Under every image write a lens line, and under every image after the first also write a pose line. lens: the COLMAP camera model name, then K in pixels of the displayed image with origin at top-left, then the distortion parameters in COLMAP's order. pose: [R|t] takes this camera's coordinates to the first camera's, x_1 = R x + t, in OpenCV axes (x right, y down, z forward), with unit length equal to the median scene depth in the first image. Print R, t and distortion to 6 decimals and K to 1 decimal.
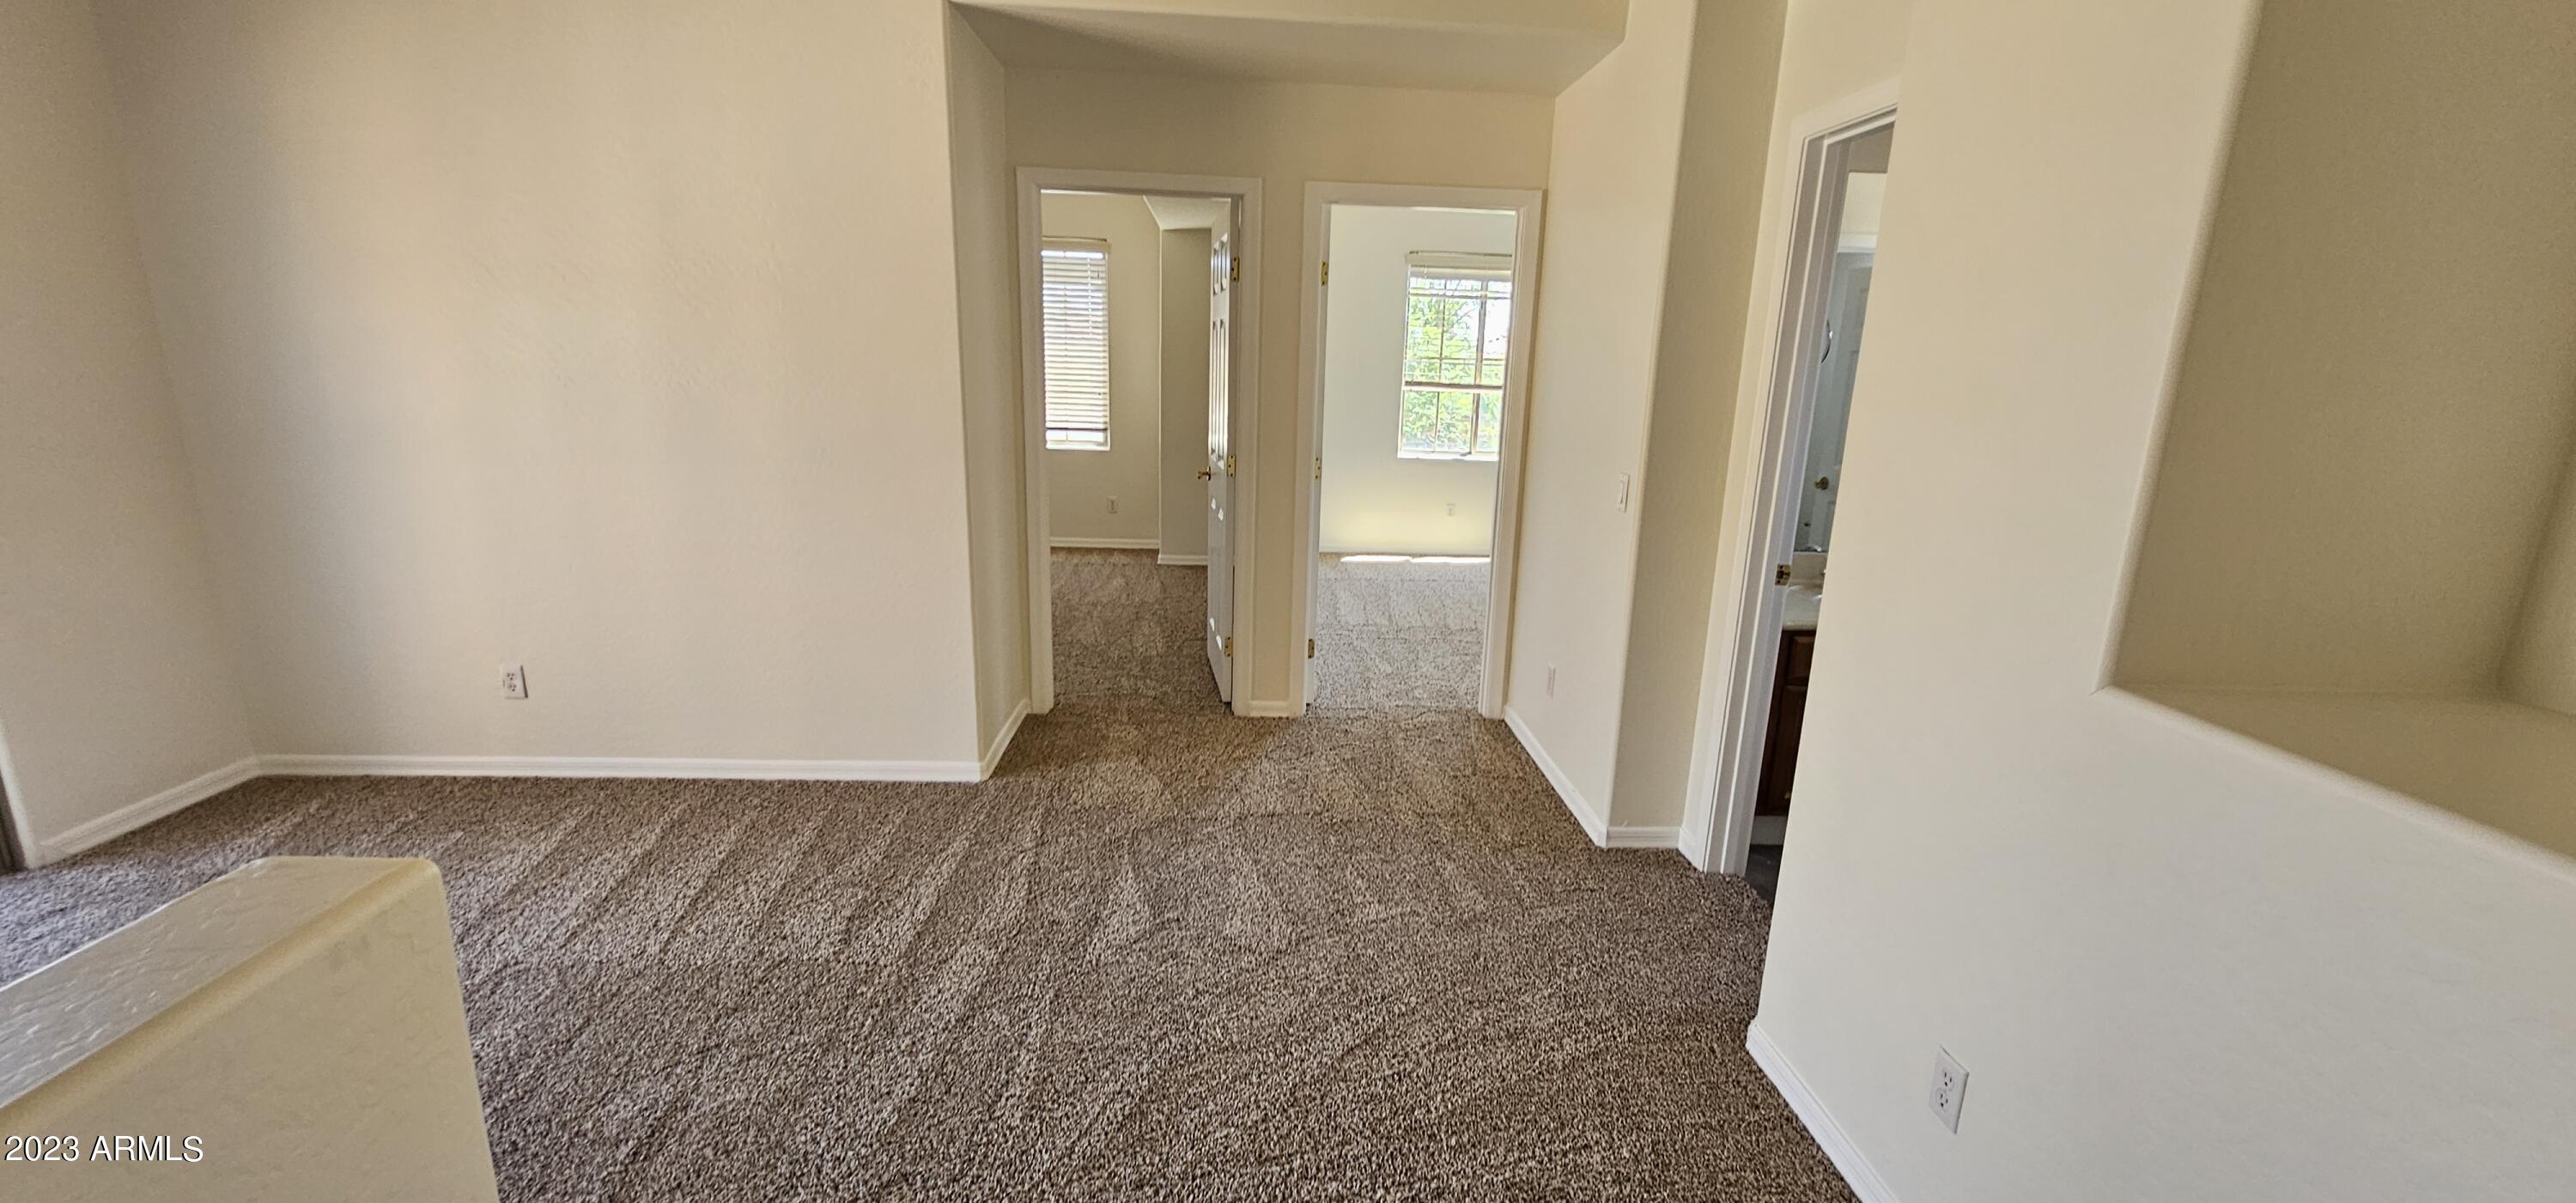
lens RADIAL K [[1043.3, 0, 1303.4], [0, 1043.3, 608.4], [0, 0, 1]] dist [0.000852, 0.000009]
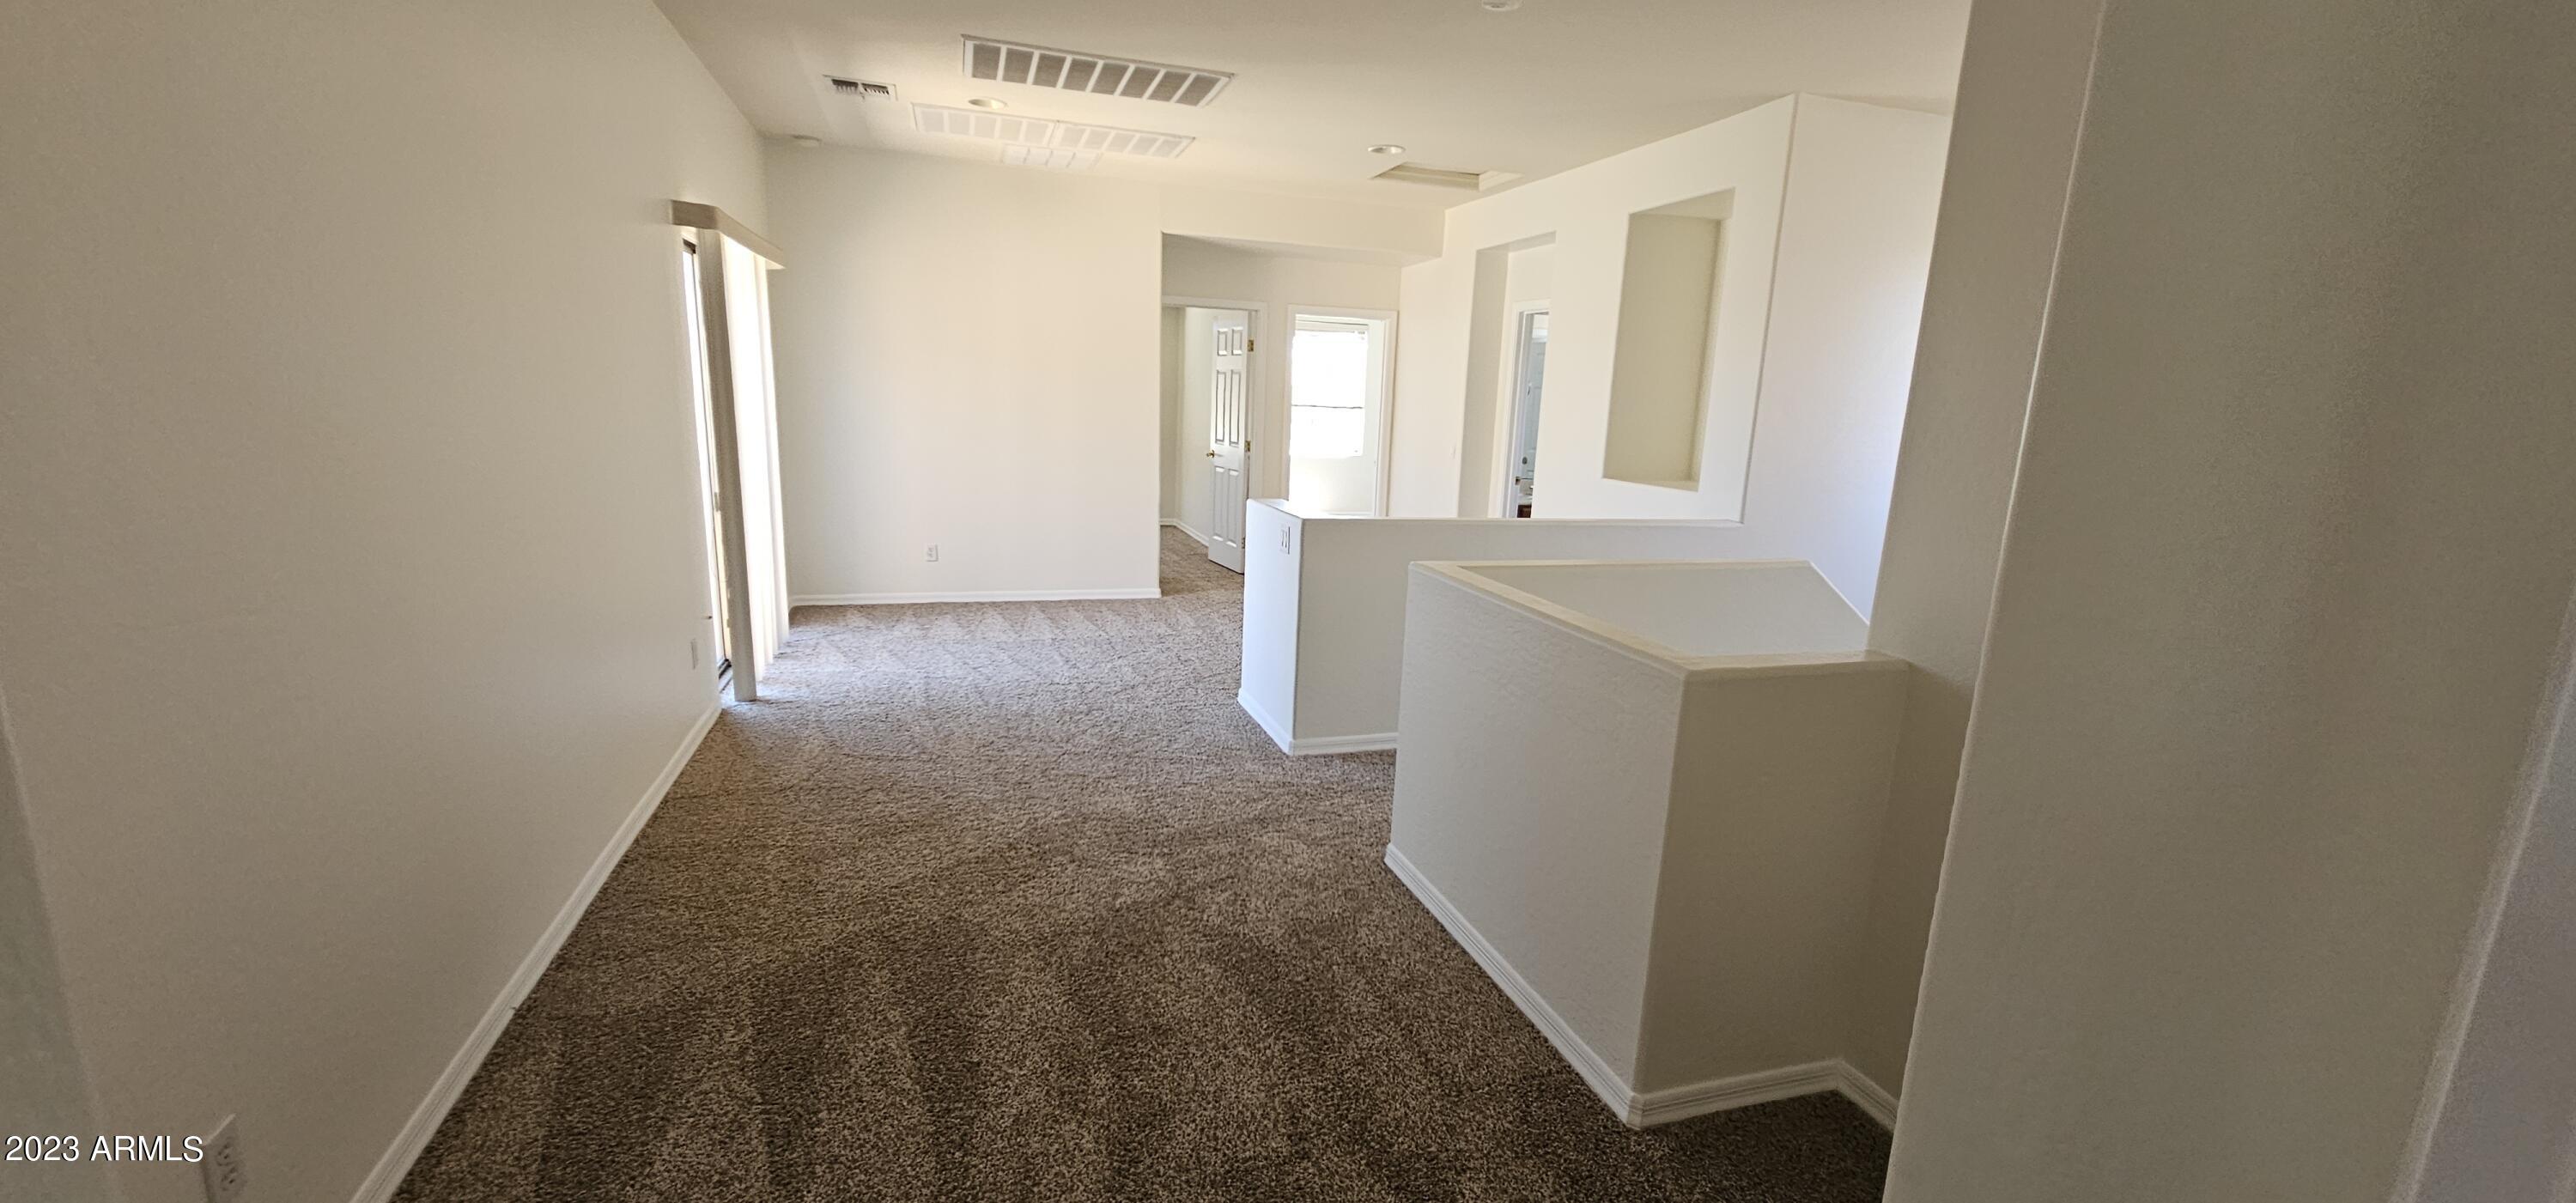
lens RADIAL K [[1043.3, 0, 1275.6], [0, 1043.3, 607.0], [0, 0, 1]] dist [0.000852, 0.000009]
pose [[0.973405, -0.039462, 0.225666, -0.597632], [0.045524, 0.998727, -0.021719, 0.262921], [-0.224521, 0.031415, 0.973963, -1.135783]]
